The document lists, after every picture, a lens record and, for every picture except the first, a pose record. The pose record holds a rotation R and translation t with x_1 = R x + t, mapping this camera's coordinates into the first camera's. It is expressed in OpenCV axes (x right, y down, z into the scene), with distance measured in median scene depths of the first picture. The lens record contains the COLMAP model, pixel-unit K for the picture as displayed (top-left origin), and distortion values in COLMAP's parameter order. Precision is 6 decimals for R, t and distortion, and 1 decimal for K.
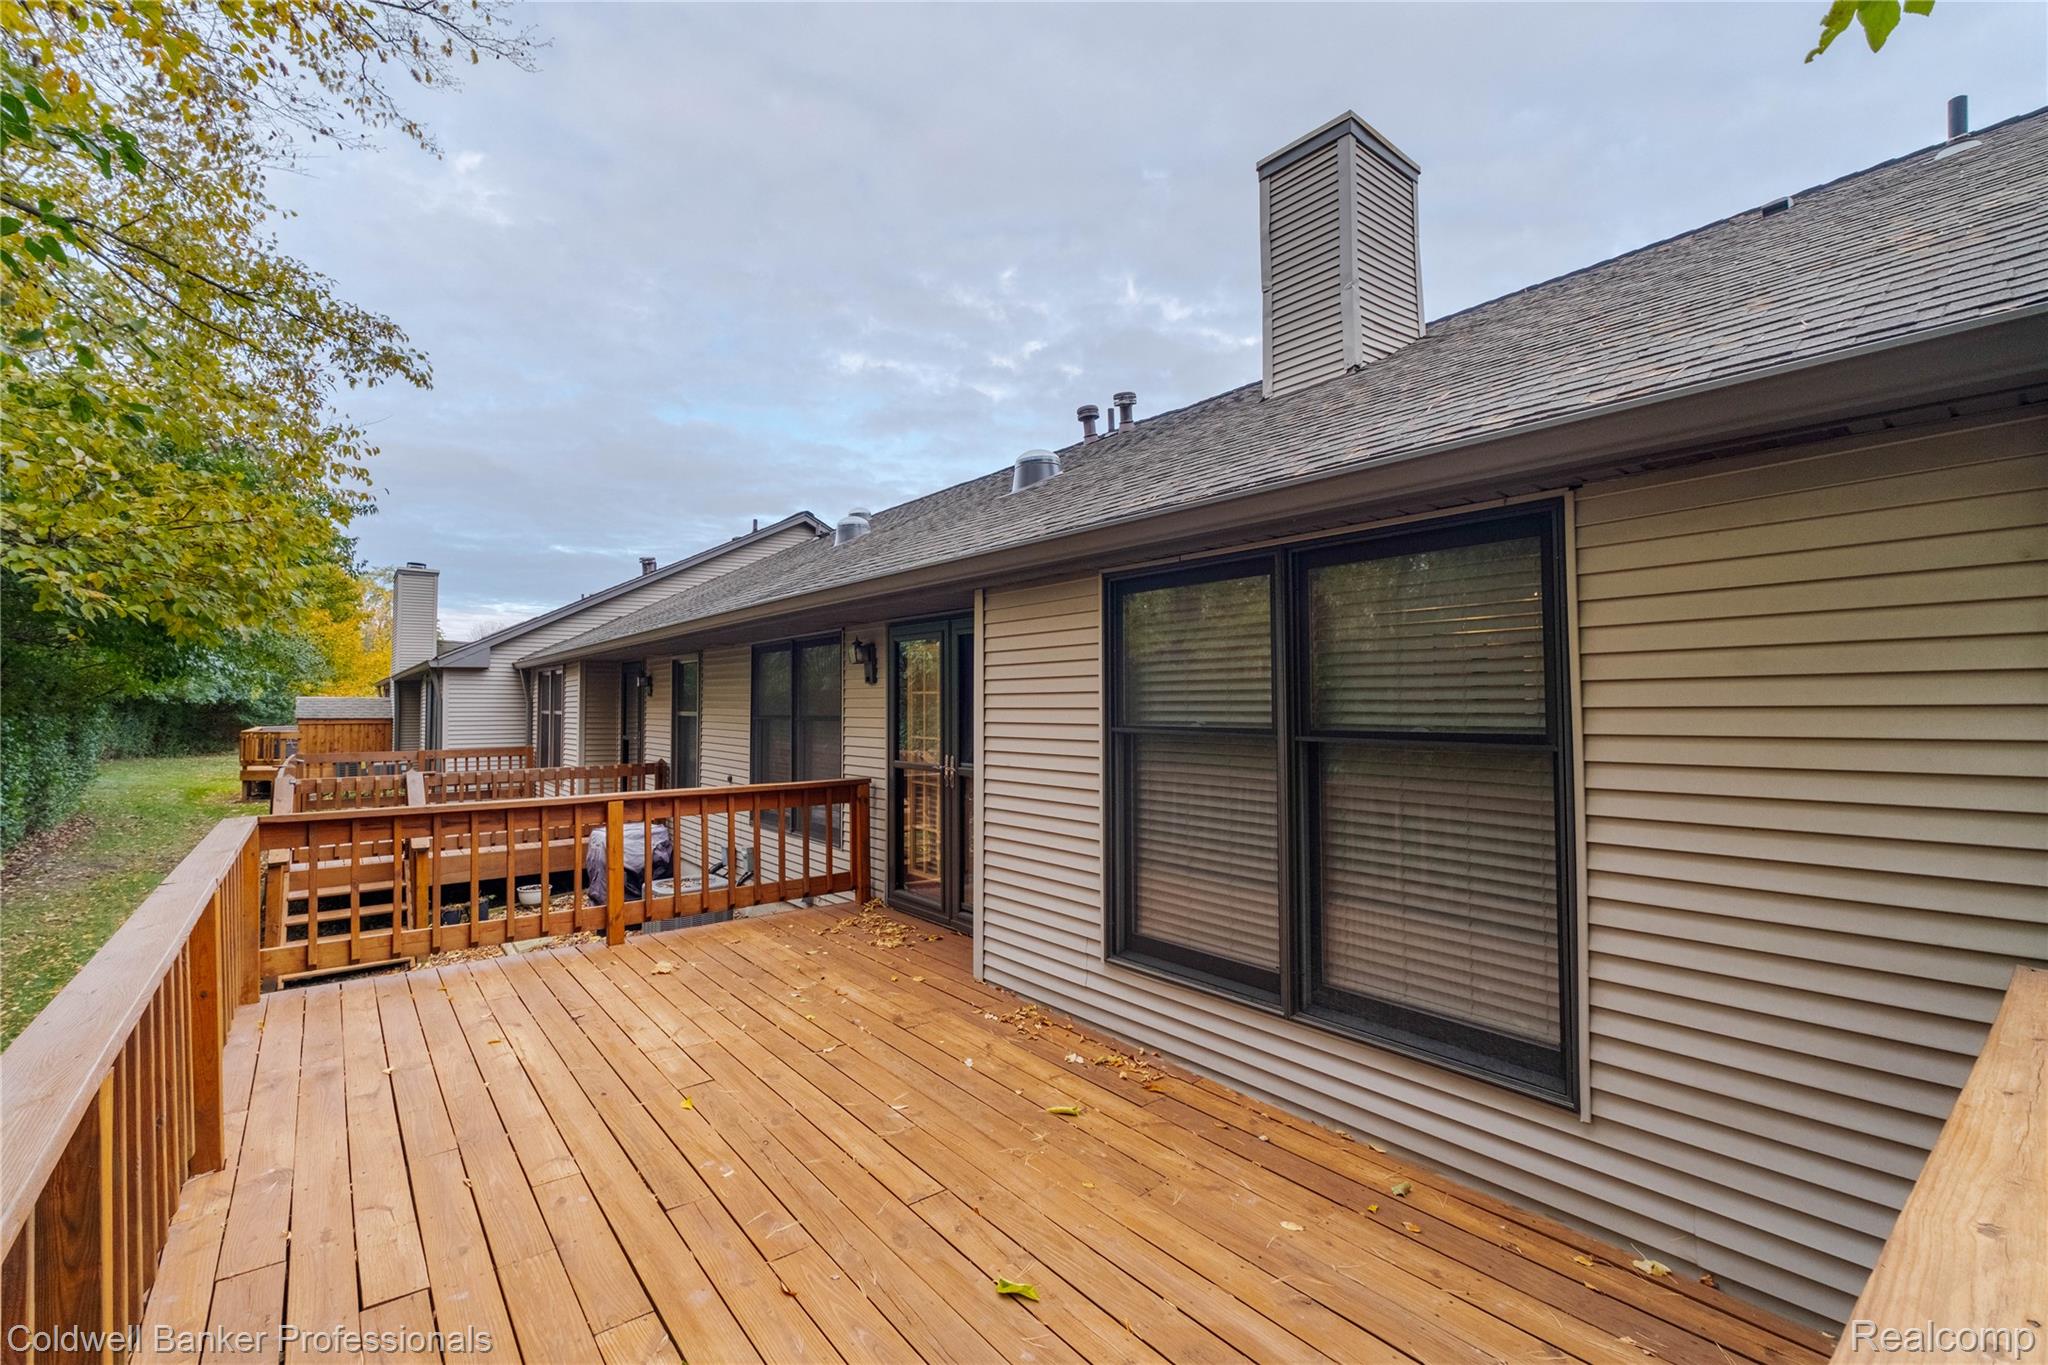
lens RADIAL K [[868.5, 0, 1017.5], [0, 868.5, 665.0], [0, 0, 1]] dist [-0.000938, -0.000025]
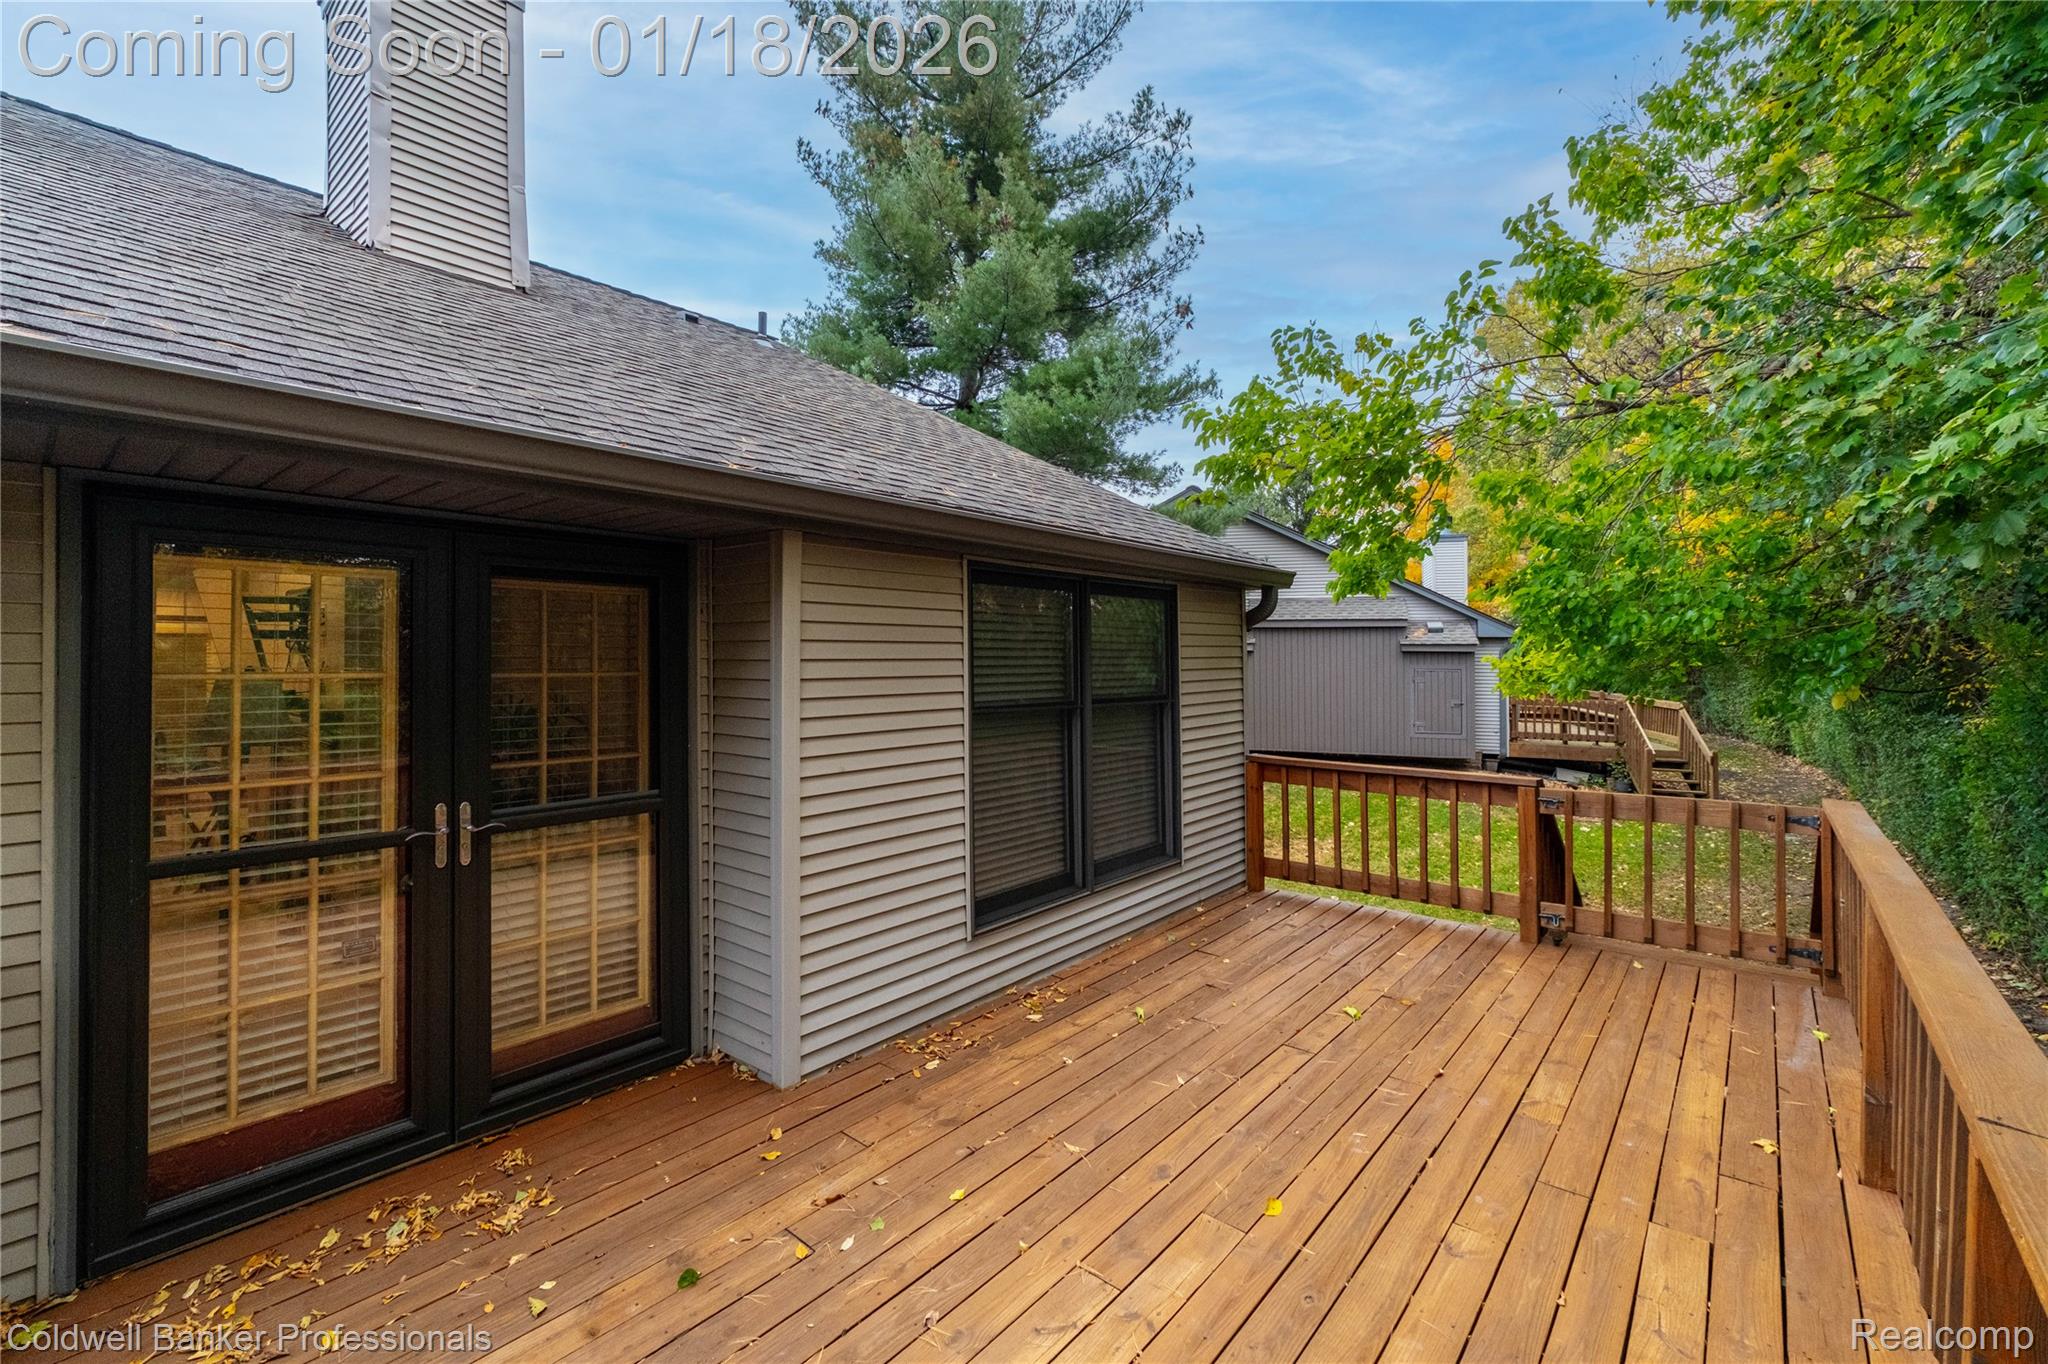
lens RADIAL K [[864.3, 0, 1027.2], [0, 864.3, 651.6], [0, 0, 1]] dist [-0.002158, -0.000521]
pose [[-0.194710, 0.016356, 0.980725, -1.012293], [-0.043076, 0.998754, -0.025208, 0.029439], [-0.979915, -0.047154, -0.193762, 1.269940]]
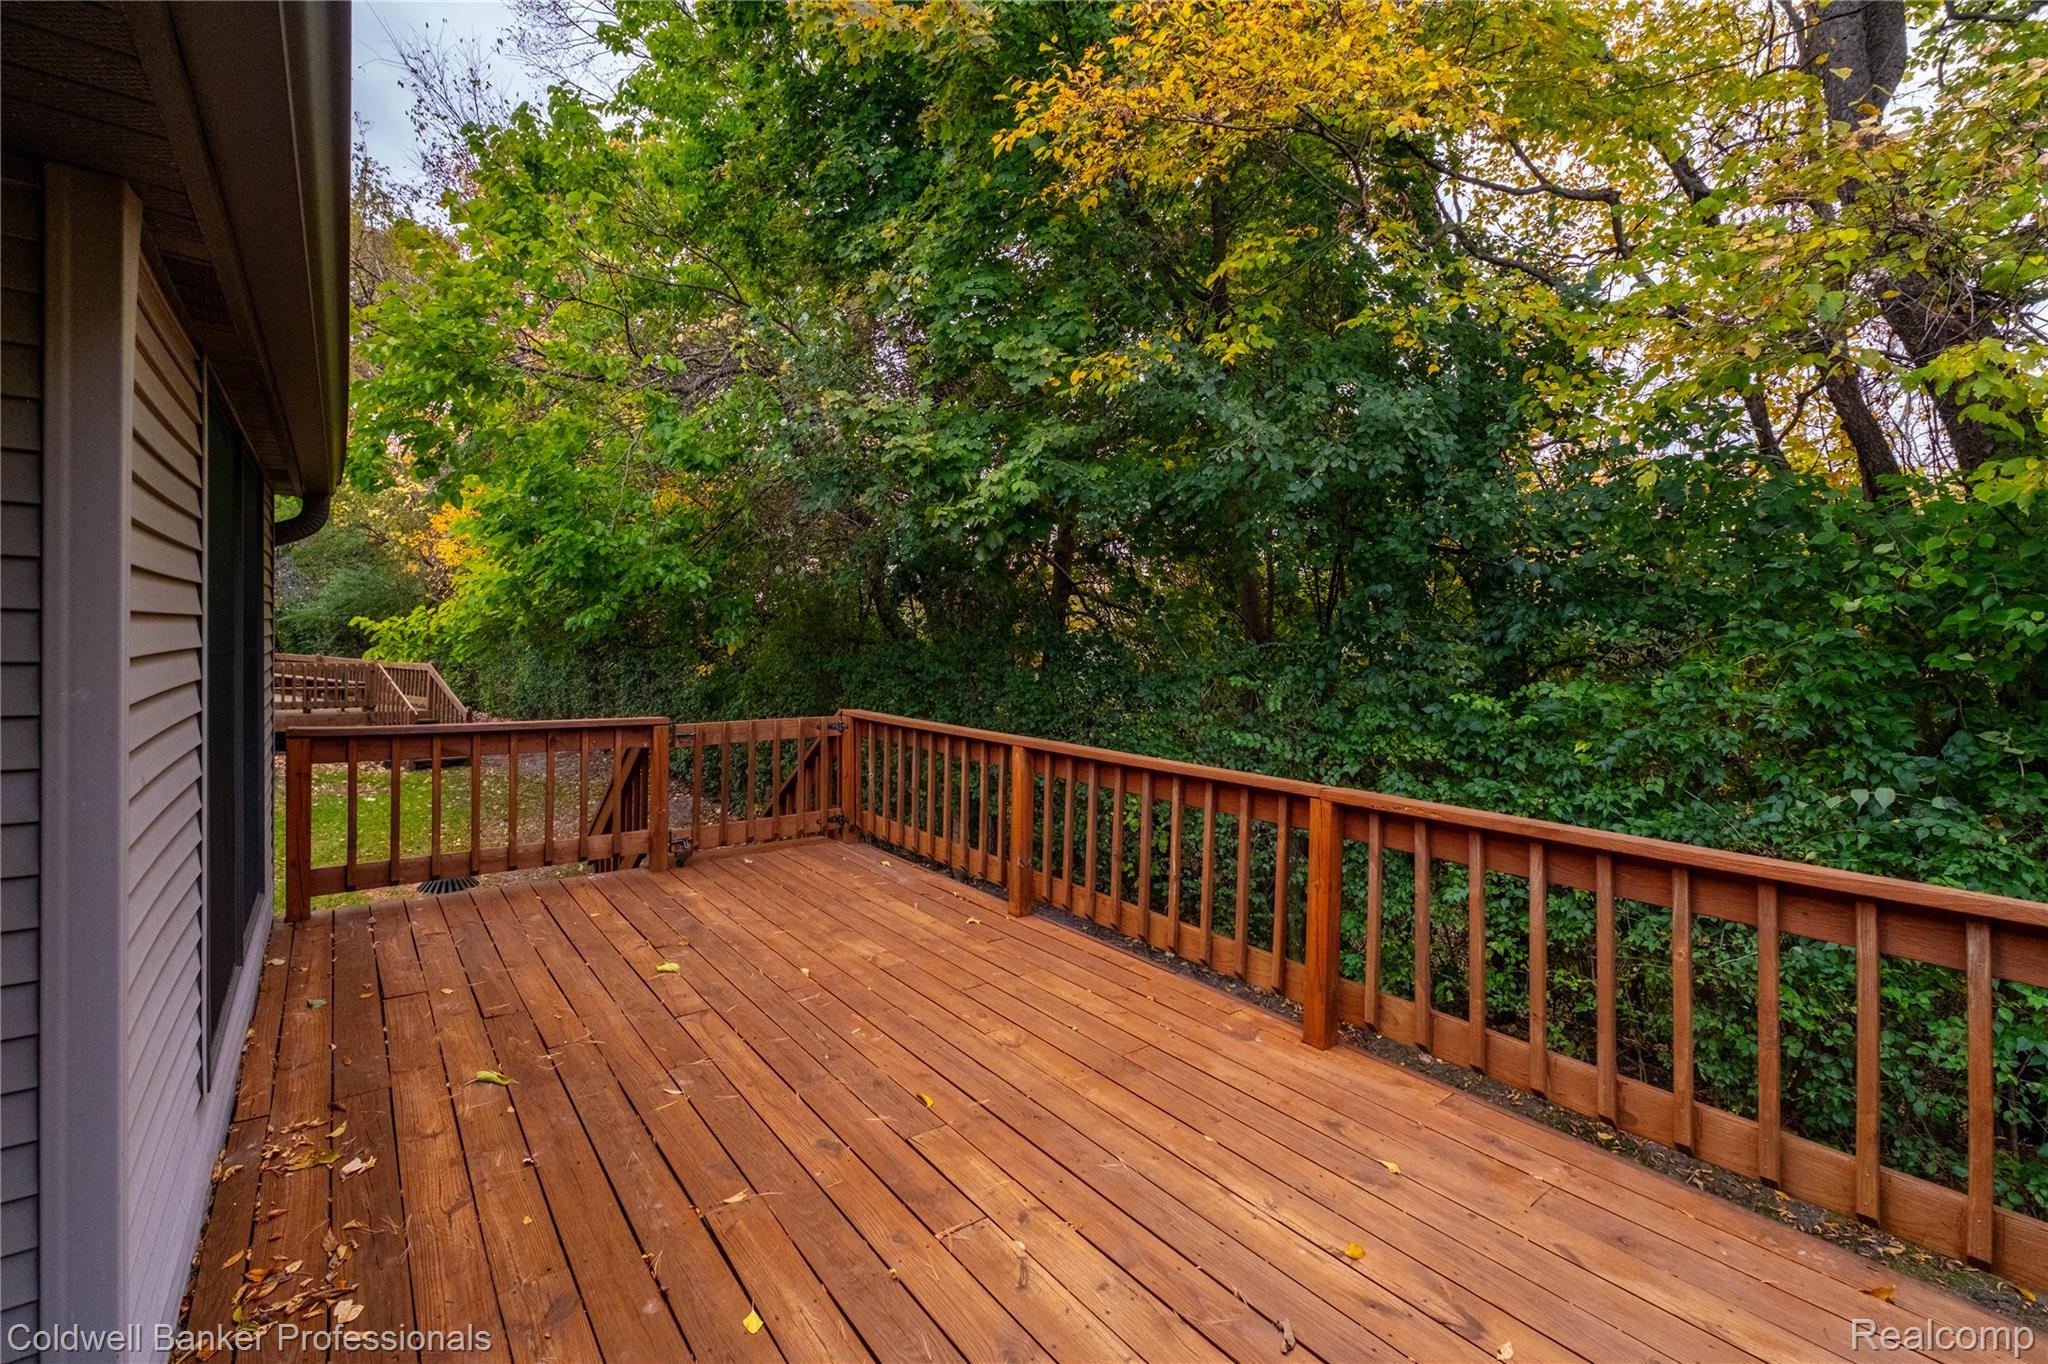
lens RADIAL K [[864.3, 0, 1027.2], [0, 864.3, 651.6], [0, 0, 1]] dist [-0.002158, -0.000521]
pose [[-0.999826, -0.017868, 0.005338, -0.433687], [-0.018063, 0.999073, -0.039083, 0.094630], [-0.004635, -0.039173, -0.999222, 1.686524]]
